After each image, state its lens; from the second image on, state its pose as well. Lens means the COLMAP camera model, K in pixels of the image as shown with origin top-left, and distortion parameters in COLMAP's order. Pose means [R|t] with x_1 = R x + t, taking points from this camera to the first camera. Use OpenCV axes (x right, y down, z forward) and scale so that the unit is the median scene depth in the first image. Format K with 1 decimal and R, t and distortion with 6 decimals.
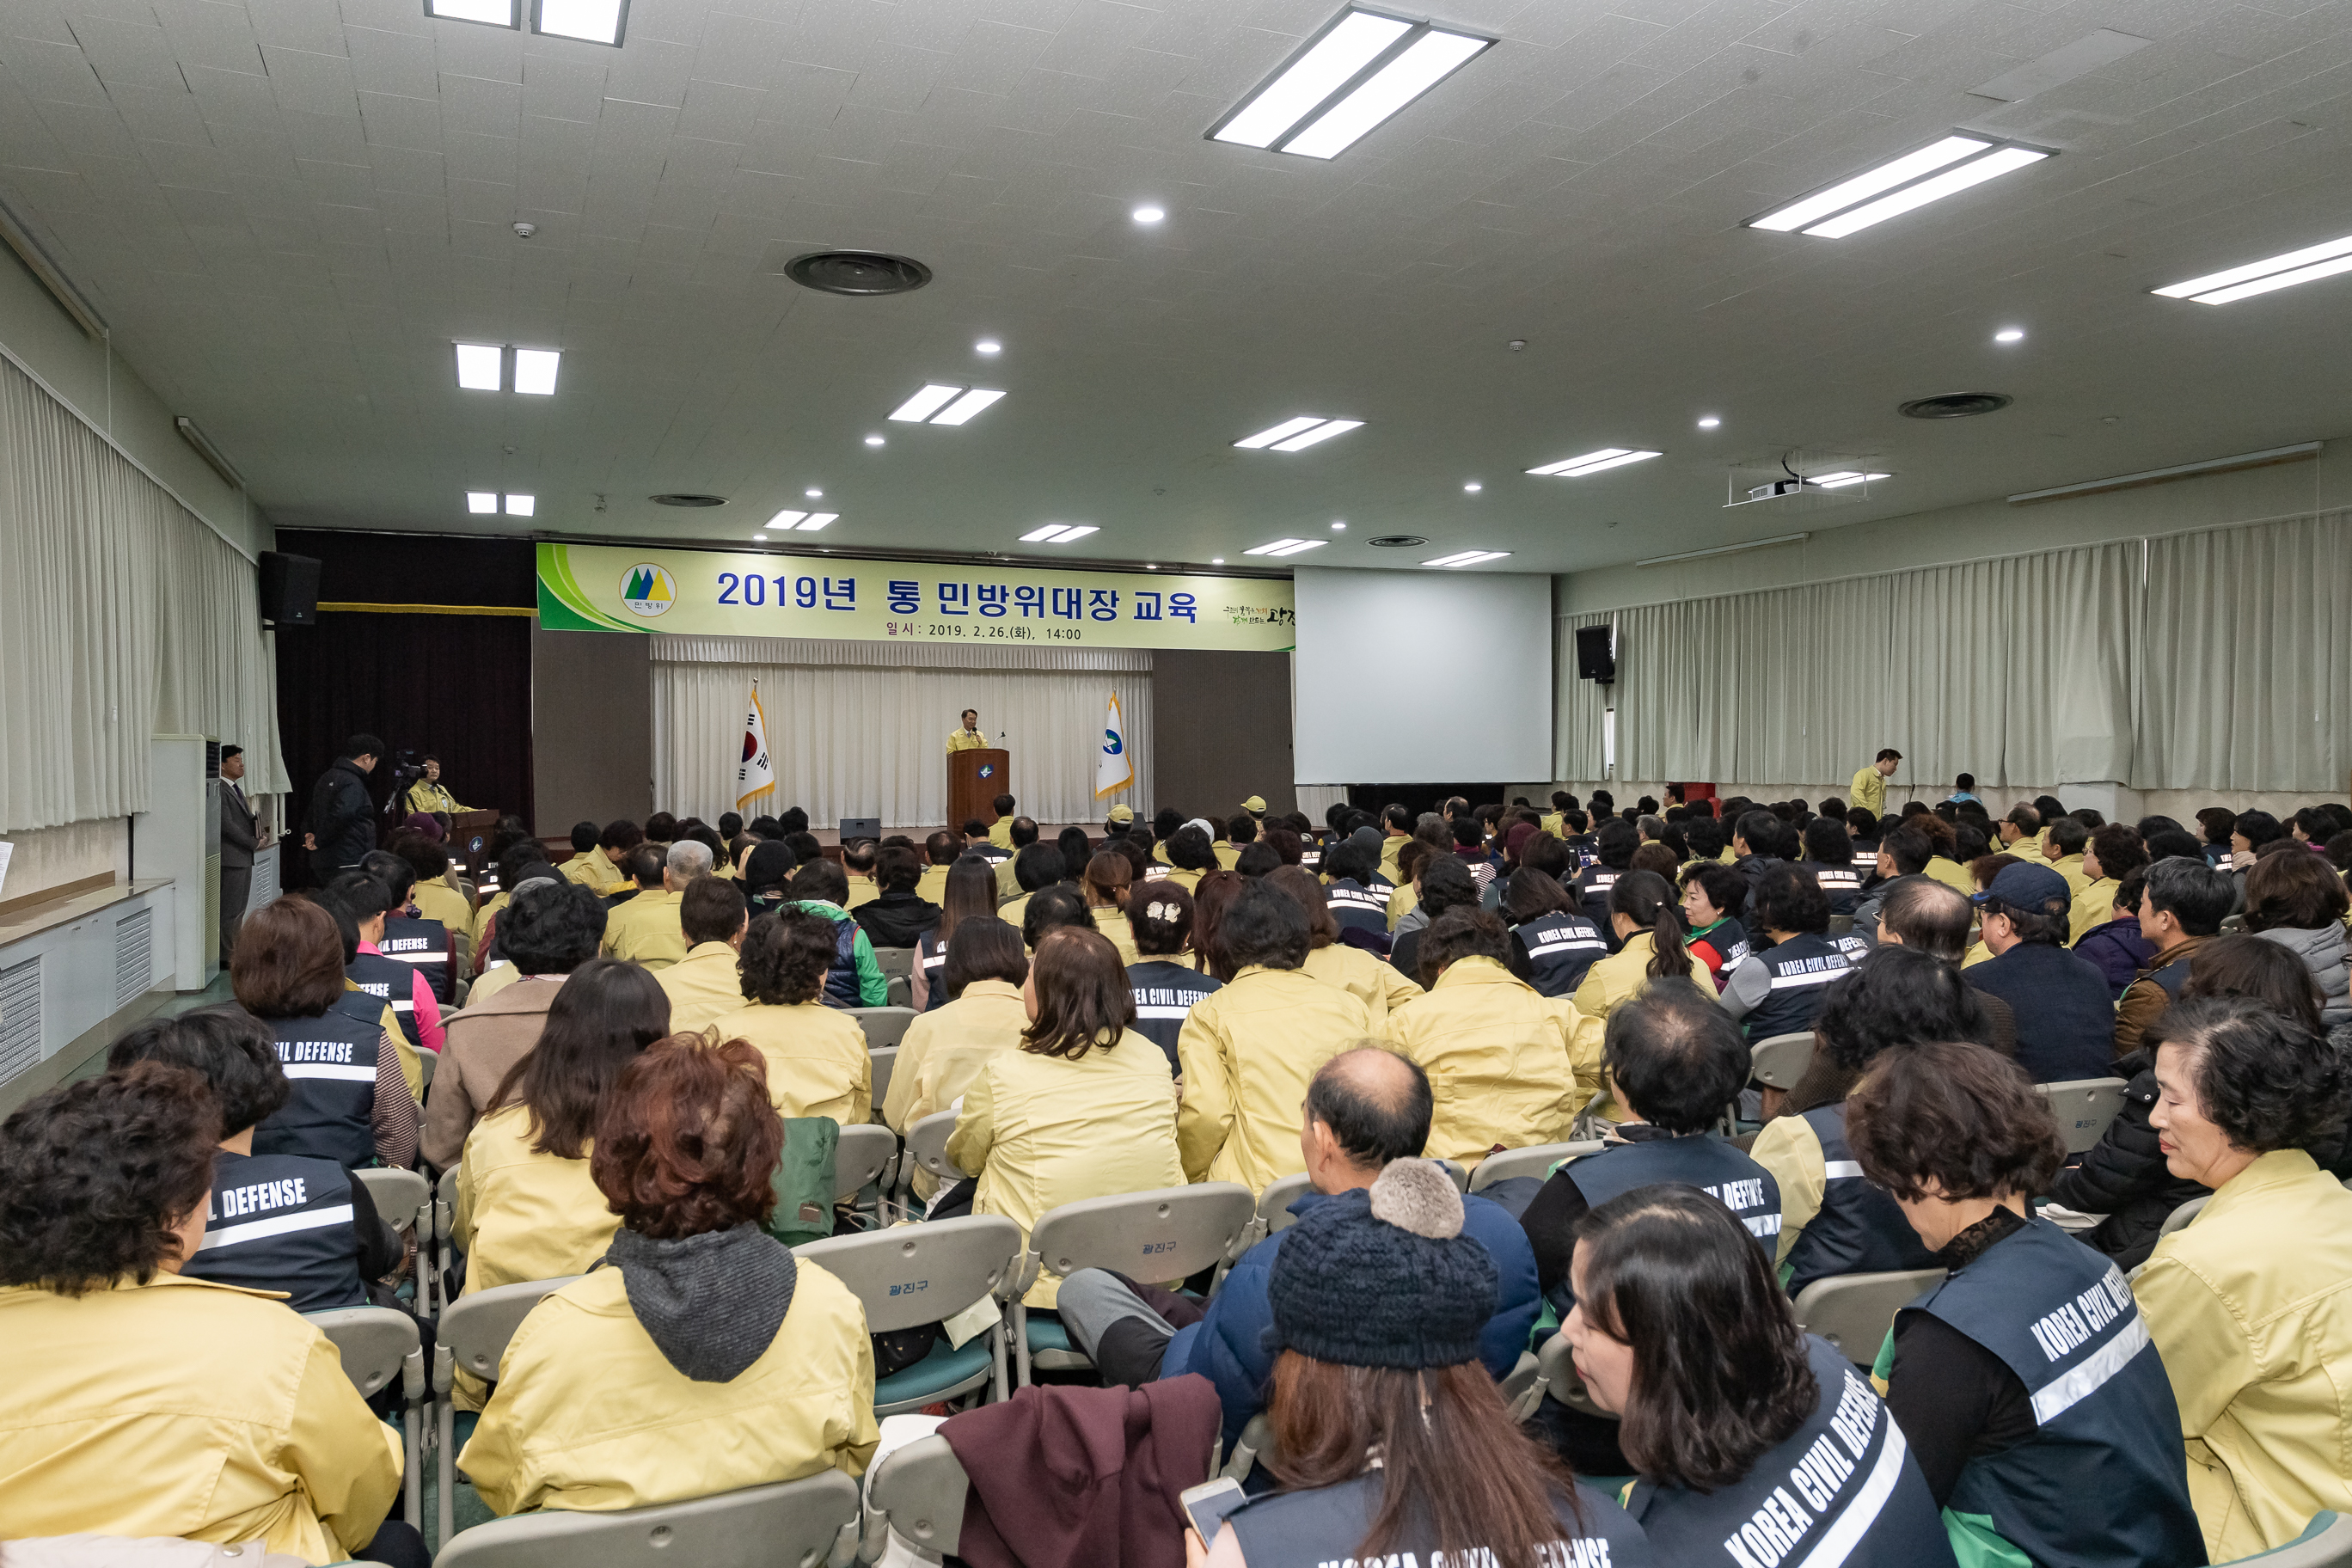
lens RADIAL K [[1555.2, 0, 1178.5], [0, 1555.2, 800.7], [0, 0, 1]] dist [0.025429, -0.019350]
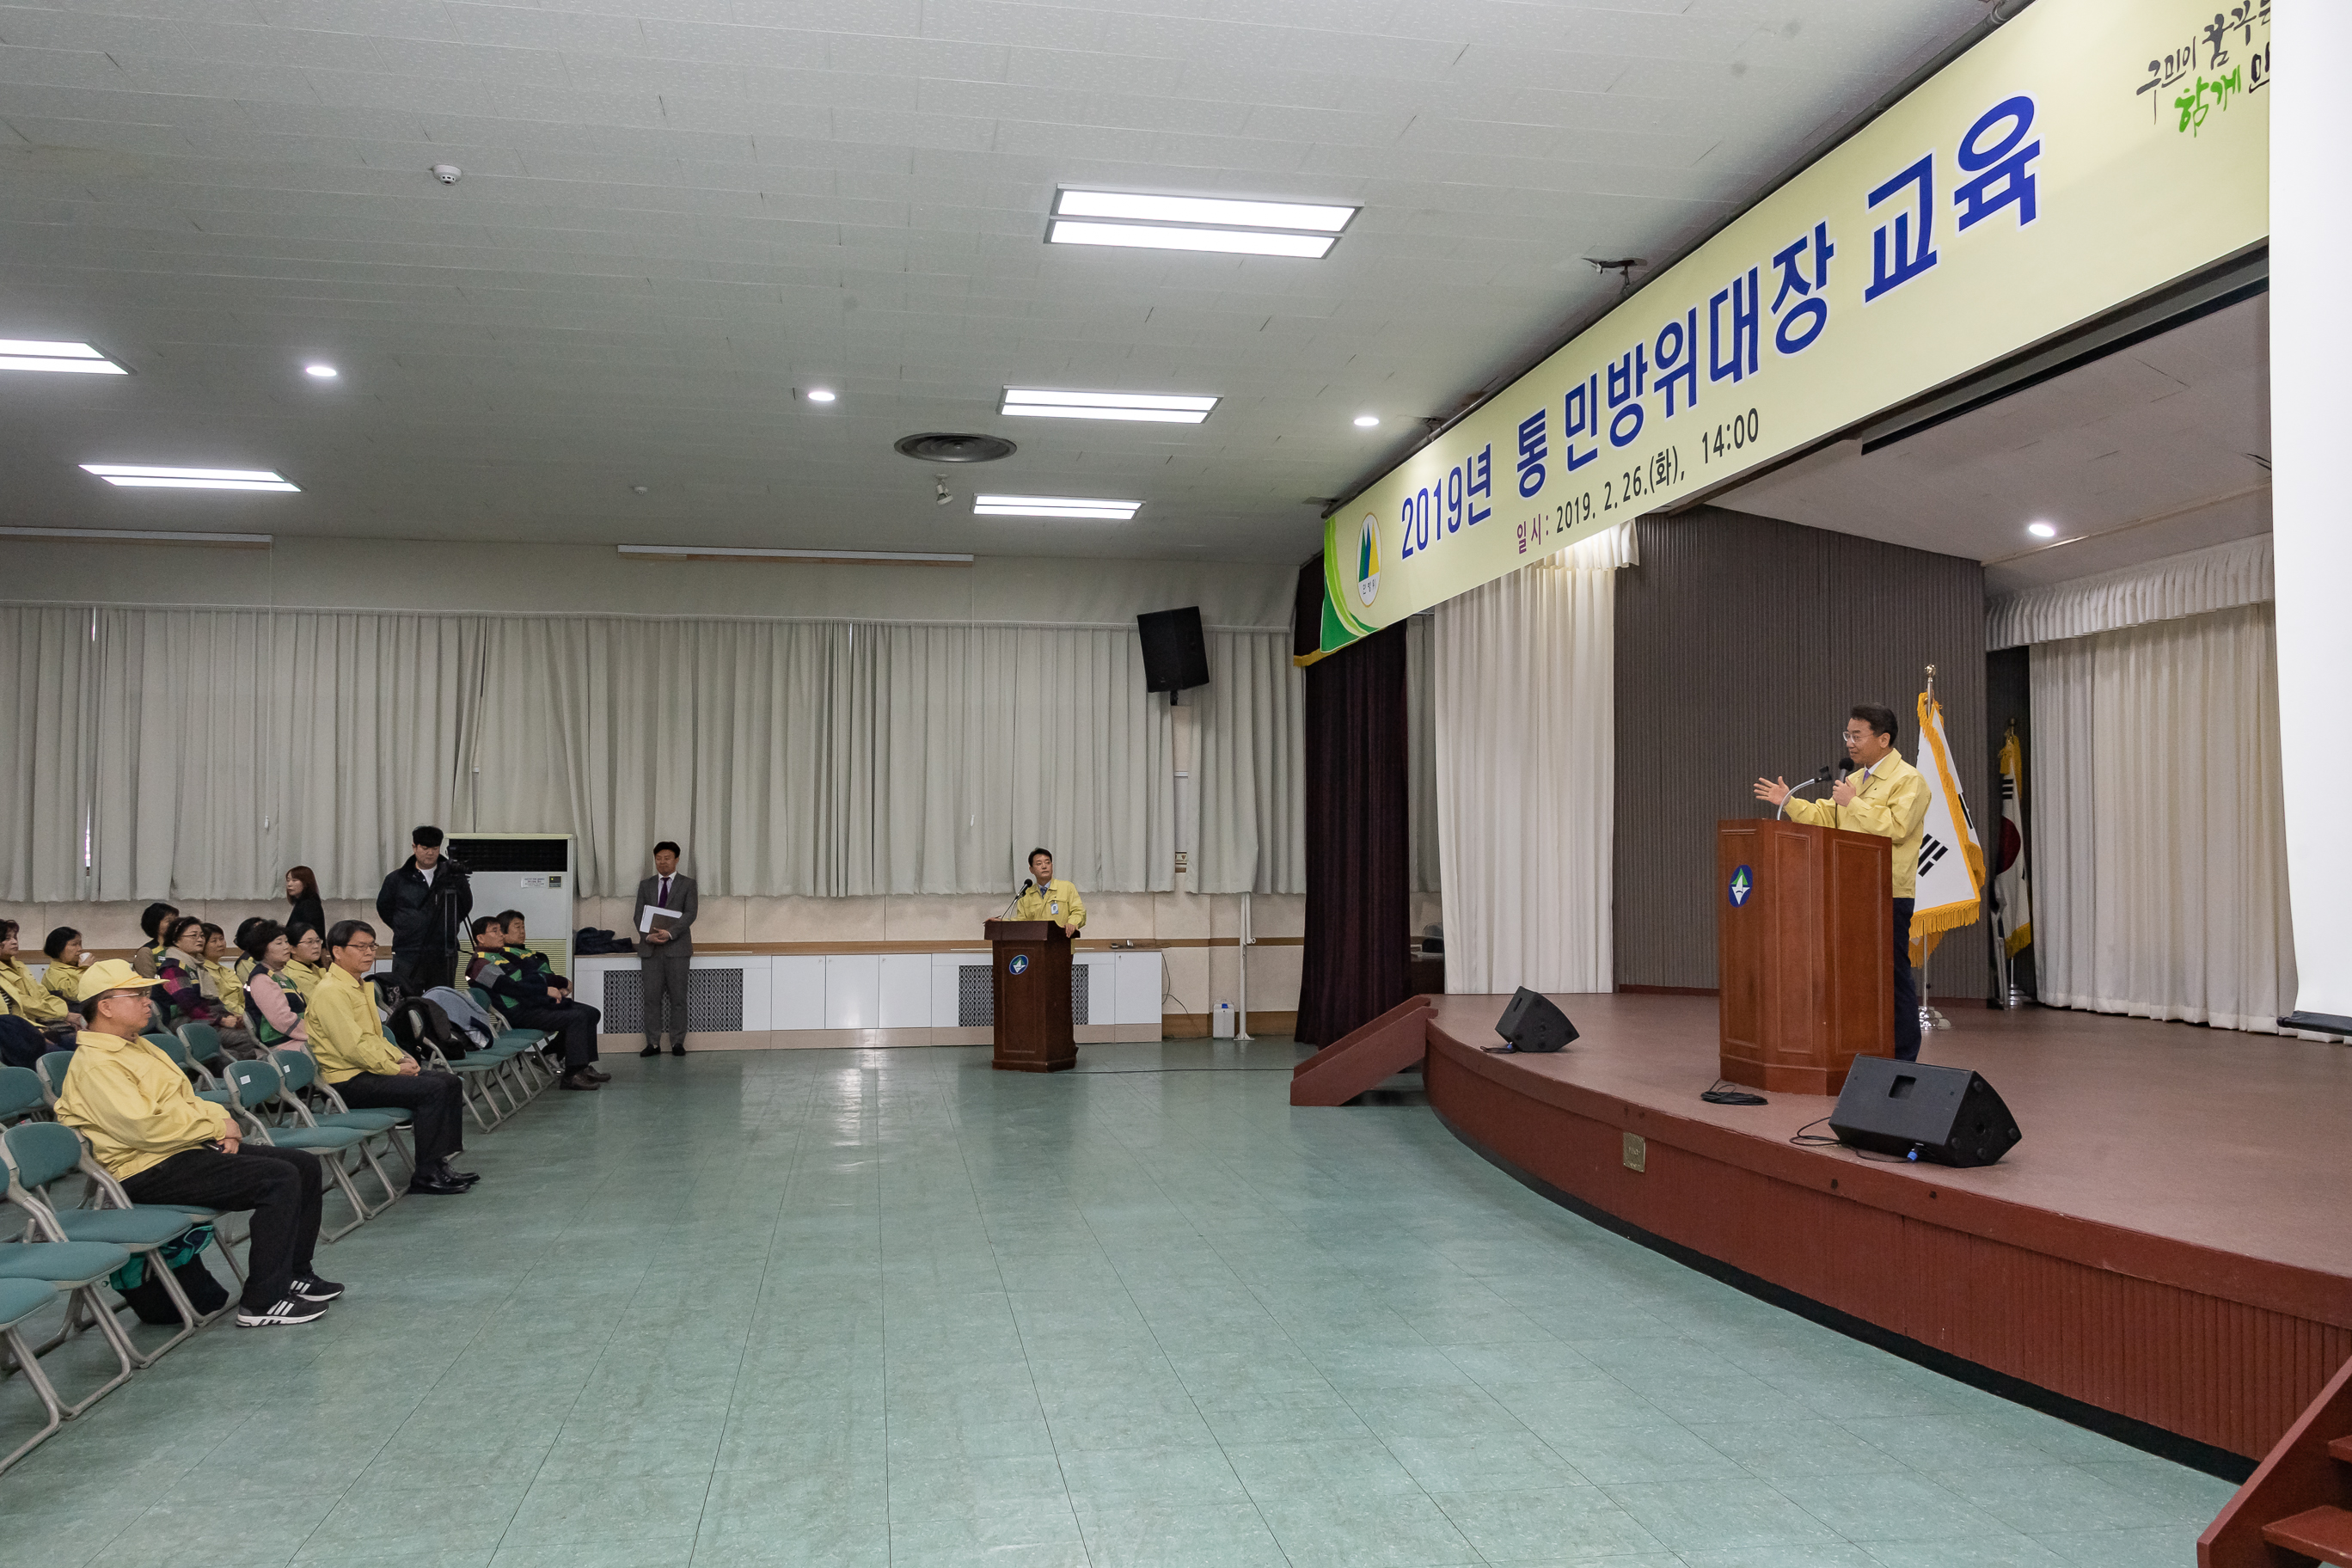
lens RADIAL K [[1788.8, 0, 1182.8], [0, 1788.8, 795.0], [0, 0, 1]] dist [0.033177, -0.034457]
pose [[-0.238523, -0.029436, -0.970691, 0.294868], [-0.024390, 0.999407, -0.024314, -0.027057], [0.970831, 0.017876, -0.239099, 1.004573]]
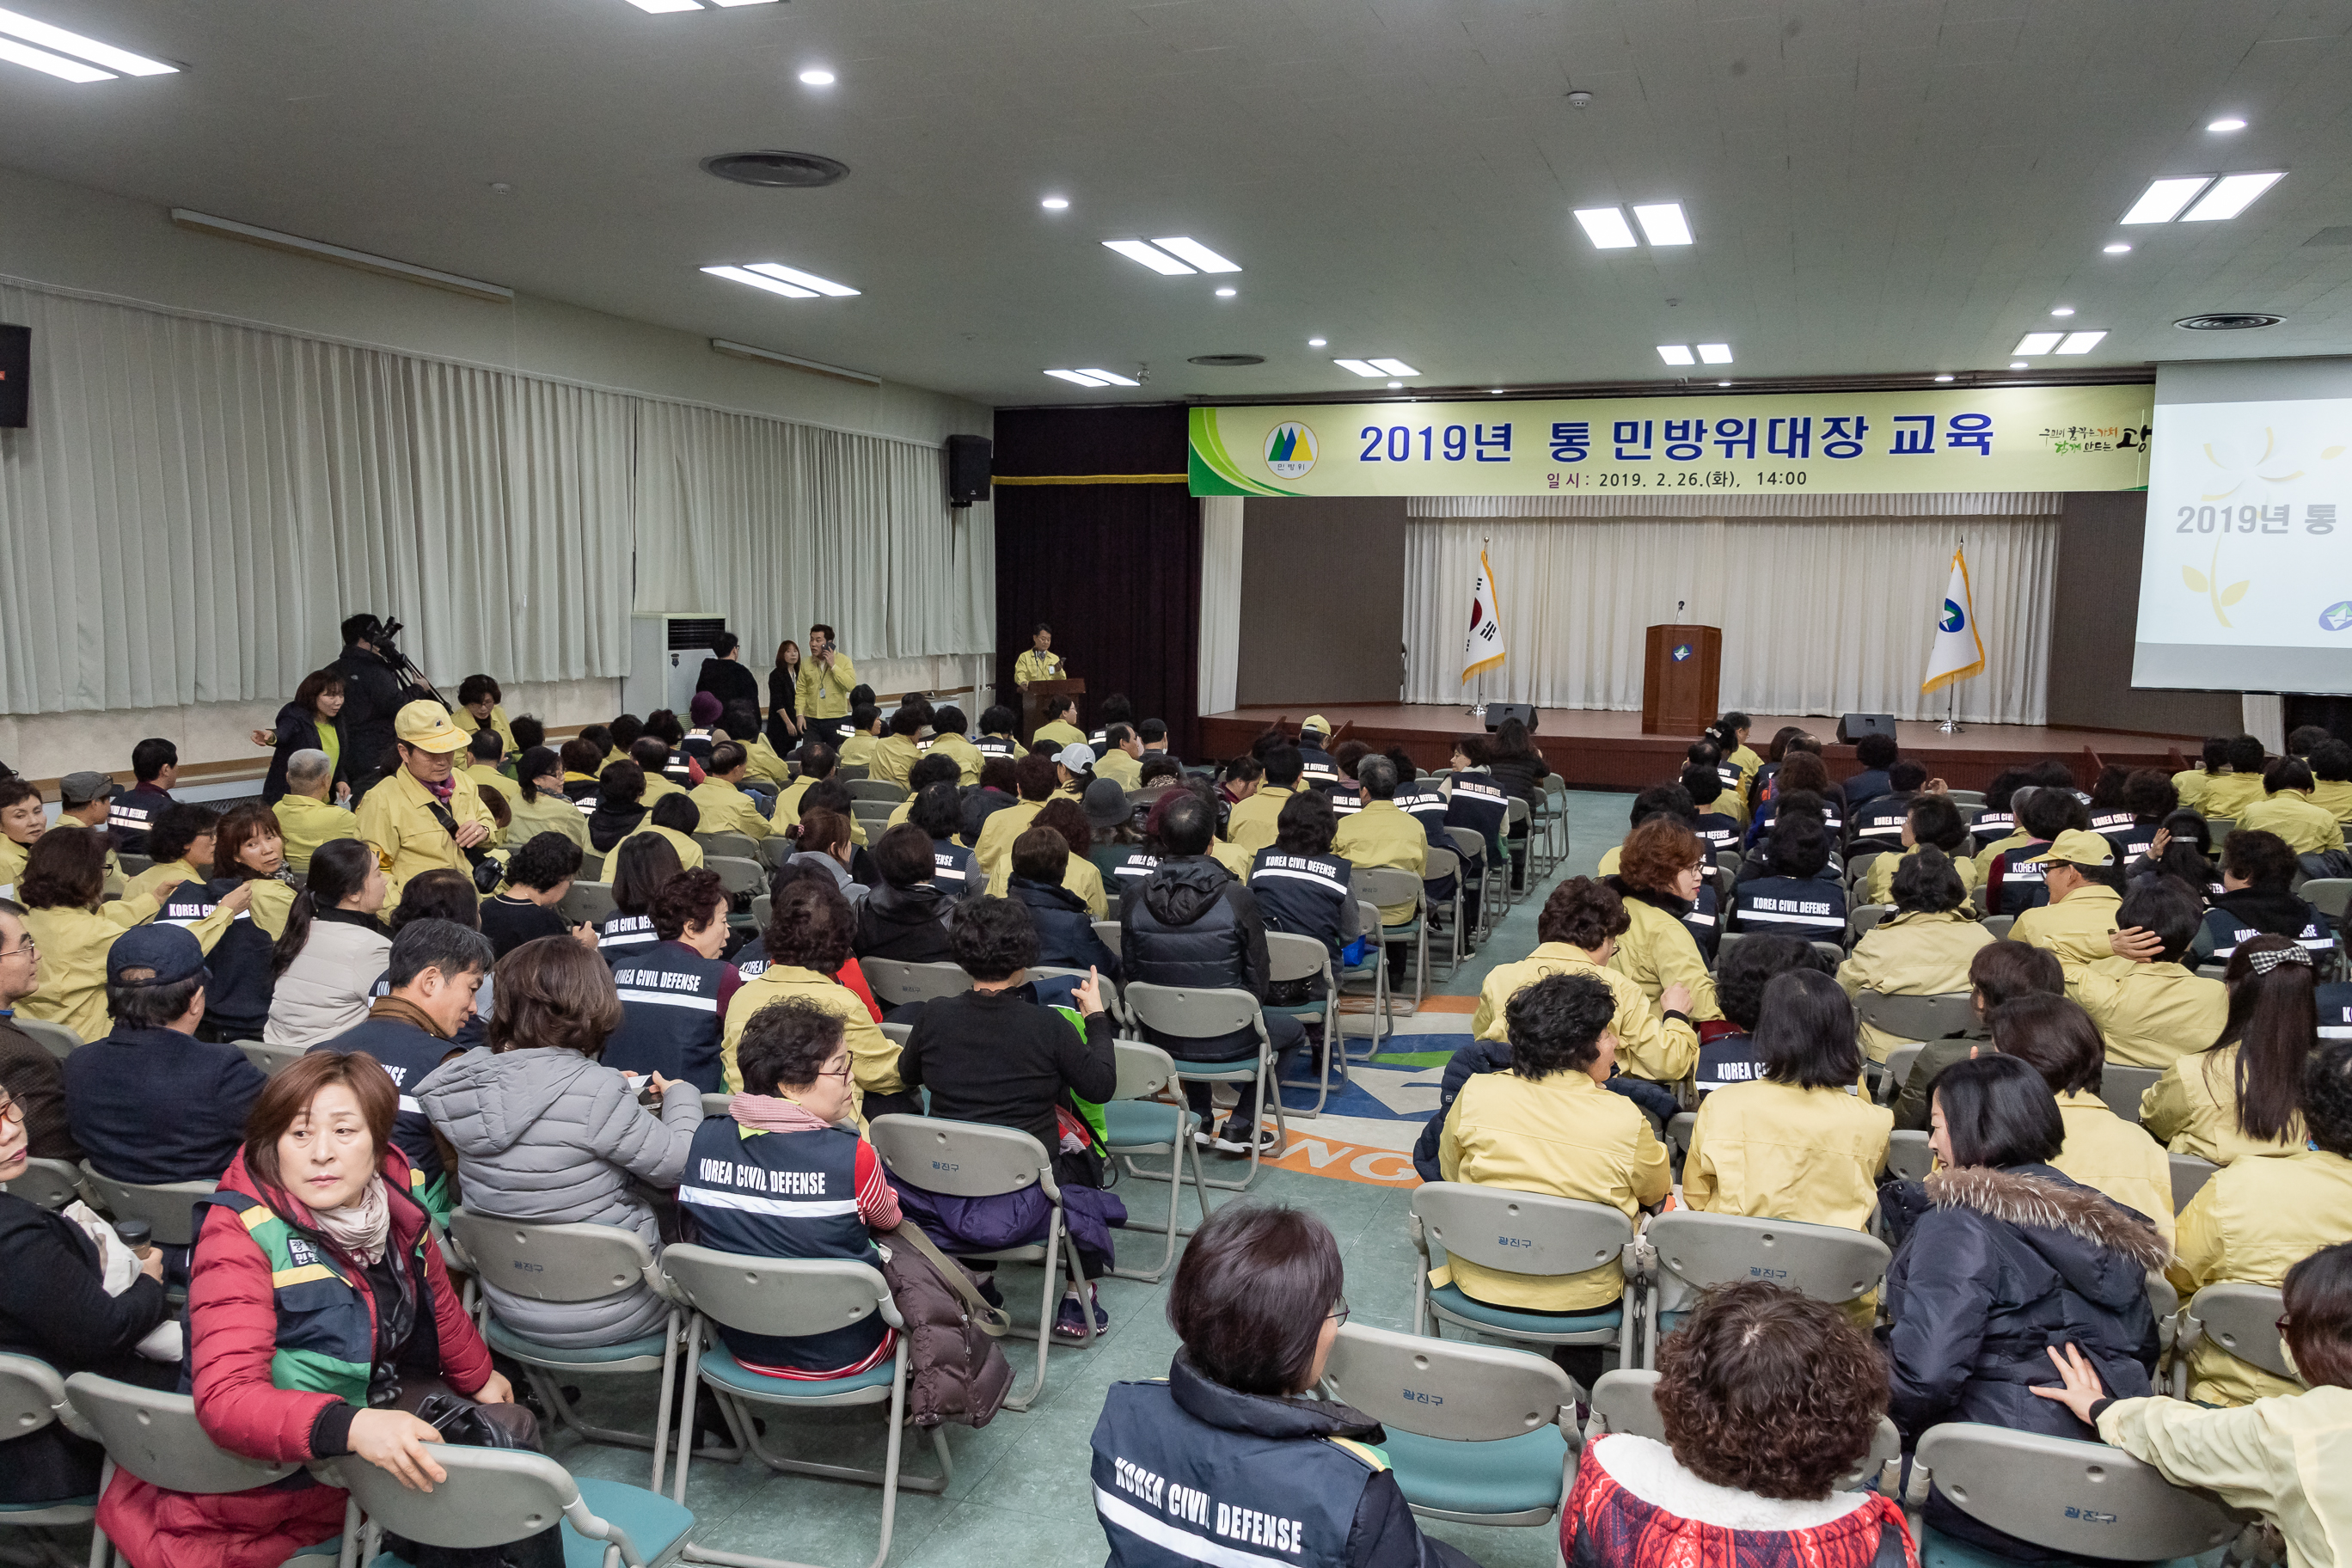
lens RADIAL K [[1788.8, 0, 1156.2], [0, 1788.8, 811.3], [0, 0, 1]] dist [0.033177, -0.034457]
pose [[0.722950, 0.097543, -0.683980, 0.336132], [-0.034886, 0.993874, 0.104864, -0.026001], [0.690019, -0.051950, 0.721924, 0.135276]]
